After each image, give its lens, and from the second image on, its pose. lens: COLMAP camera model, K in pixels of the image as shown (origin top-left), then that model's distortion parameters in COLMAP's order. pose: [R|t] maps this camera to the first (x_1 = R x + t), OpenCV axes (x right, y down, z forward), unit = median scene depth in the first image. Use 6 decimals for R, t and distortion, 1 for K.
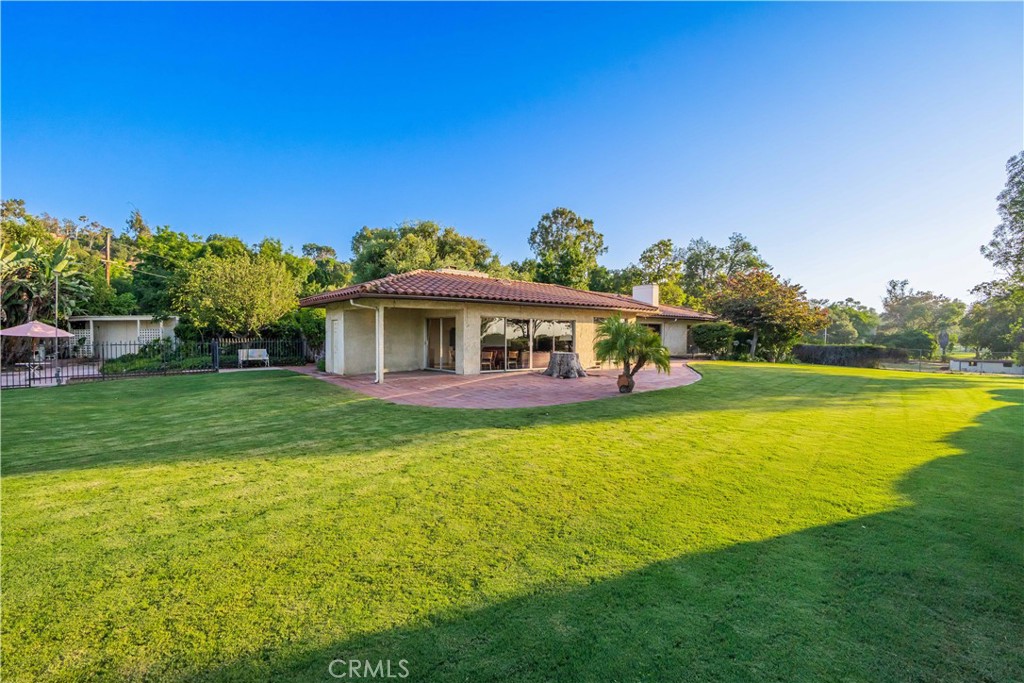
lens RADIAL K [[423.7, 0, 510.9], [0, 423.7, 346.2], [0, 0, 1]] dist [-0.000791, -0.000016]
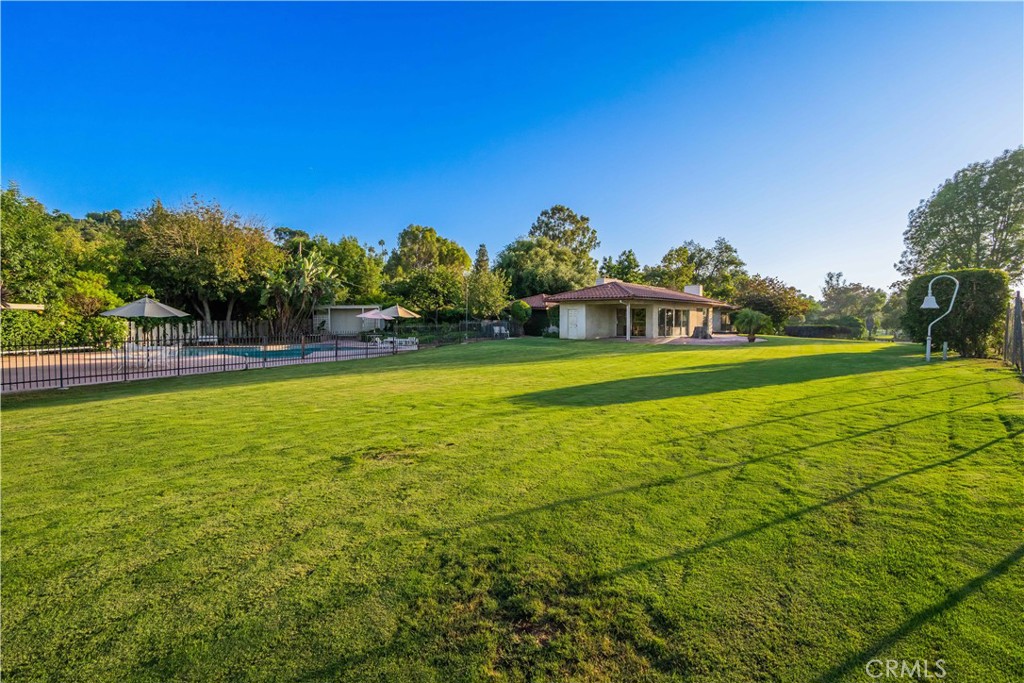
lens RADIAL K [[443.3, 0, 508.7], [0, 443.3, 340.3], [0, 0, 1]] dist [-0.000754, 0.000435]
pose [[0.993387, -0.006619, 0.114623, -0.150134], [0.004709, 0.999846, 0.016926, 0.005920], [-0.114718, -0.016275, 0.993265, -0.141676]]
